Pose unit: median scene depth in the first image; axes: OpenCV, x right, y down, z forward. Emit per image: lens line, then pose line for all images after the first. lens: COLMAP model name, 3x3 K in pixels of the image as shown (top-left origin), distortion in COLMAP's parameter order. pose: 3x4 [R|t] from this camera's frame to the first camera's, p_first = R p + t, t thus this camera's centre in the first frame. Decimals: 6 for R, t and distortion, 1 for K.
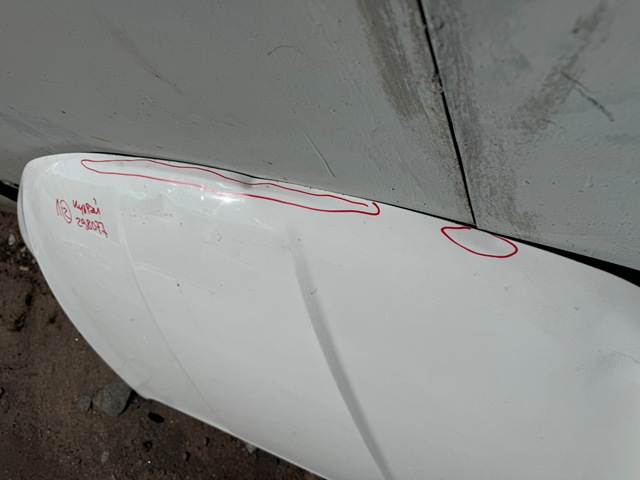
lens RADIAL K [[466.3, 0, 316.5], [0, 466.3, 248.0], [0, 0, 1]] dist [-0.008537, -0.003327]
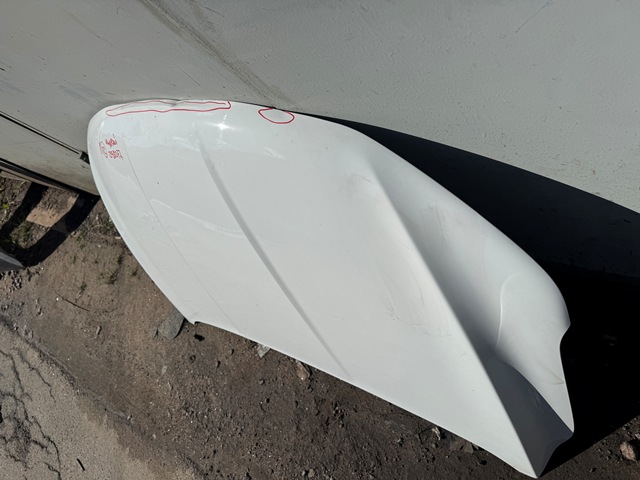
lens RADIAL K [[460.3, 0, 318.2], [0, 460.3, 236.7], [0, 0, 1]] dist [0.004093, -0.010191]
pose [[0.976900, -0.030143, -0.211563, 0.256220], [0.018378, 0.998184, -0.057359, 0.163388], [0.212907, 0.052146, 0.975680, -0.191640]]
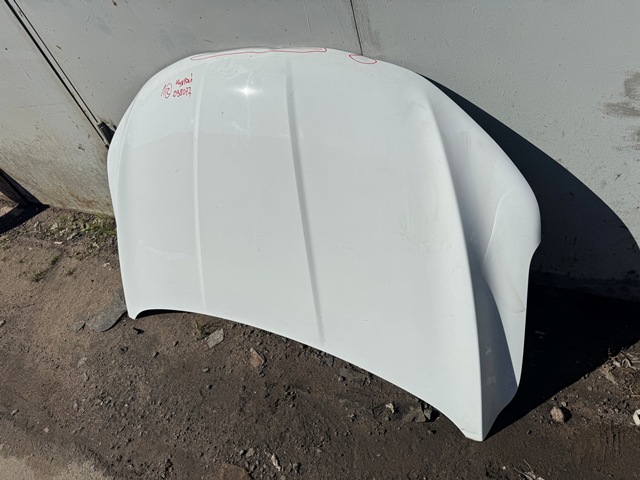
lens RADIAL K [[455.6, 0, 318.3], [0, 455.6, 233.3], [0, 0, 1]] dist [0.021199, -0.034338]
pose [[0.984026, 0.178001, -0.003061, 0.085051], [-0.162215, 0.889406, -0.427368, 0.572533], [-0.073349, 0.421038, 0.904073, -0.243610]]
